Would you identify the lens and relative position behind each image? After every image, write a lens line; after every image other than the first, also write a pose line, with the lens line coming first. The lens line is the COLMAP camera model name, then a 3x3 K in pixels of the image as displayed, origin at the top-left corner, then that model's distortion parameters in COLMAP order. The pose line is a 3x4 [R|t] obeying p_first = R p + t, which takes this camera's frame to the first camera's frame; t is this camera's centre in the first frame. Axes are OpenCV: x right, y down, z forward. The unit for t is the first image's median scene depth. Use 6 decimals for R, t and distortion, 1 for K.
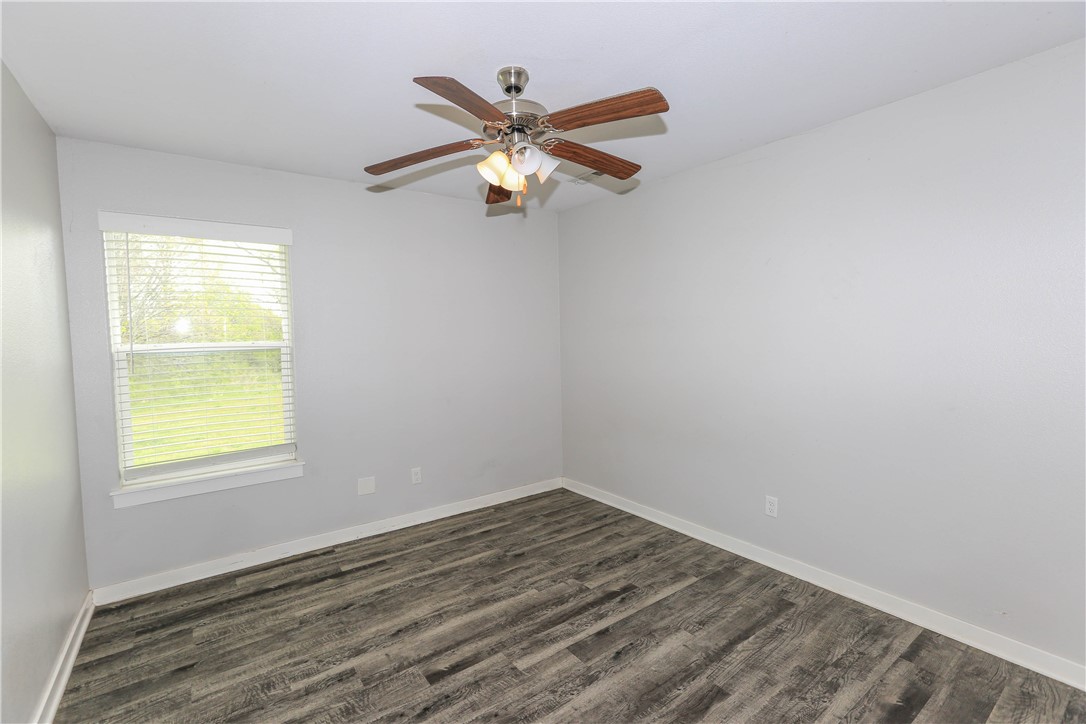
lens RADIAL K [[496.8, 0, 543.0], [0, 496.8, 362.0], [0, 0, 1]] dist [-0.021373, 0.000339]
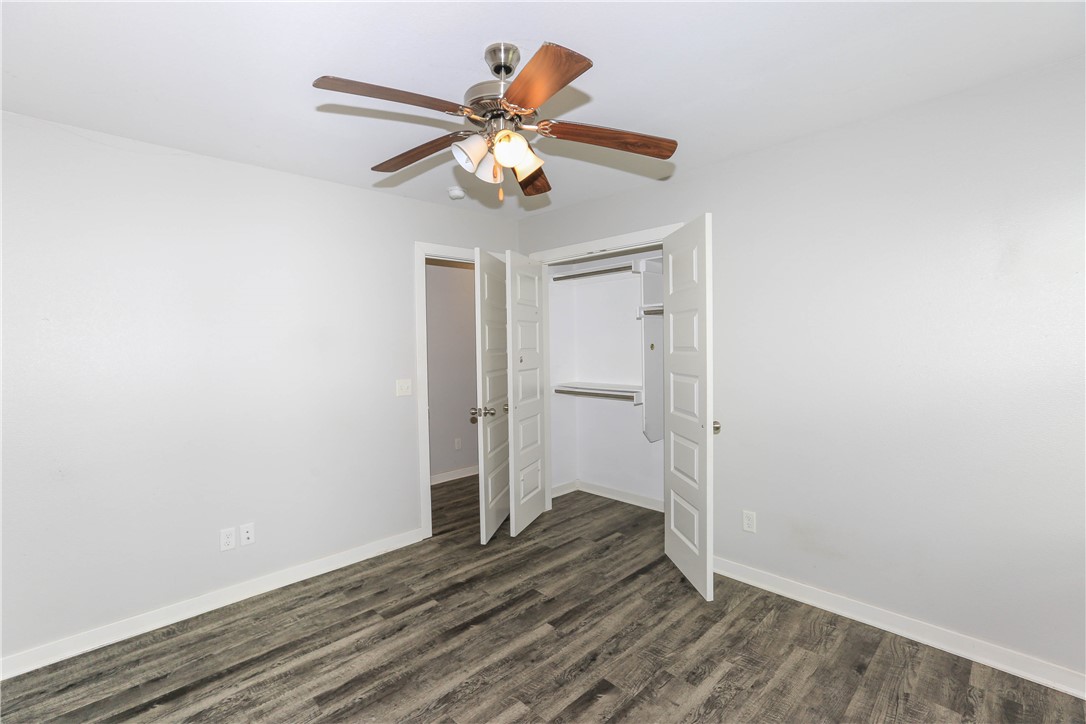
lens RADIAL K [[496.8, 0, 543.0], [0, 496.8, 362.0], [0, 0, 1]] dist [-0.021373, 0.000339]
pose [[-0.990071, 0.042565, -0.133968, 0.008826], [0.029927, 0.995030, 0.094973, -0.108913], [0.137344, 0.090021, -0.986424, 1.934835]]
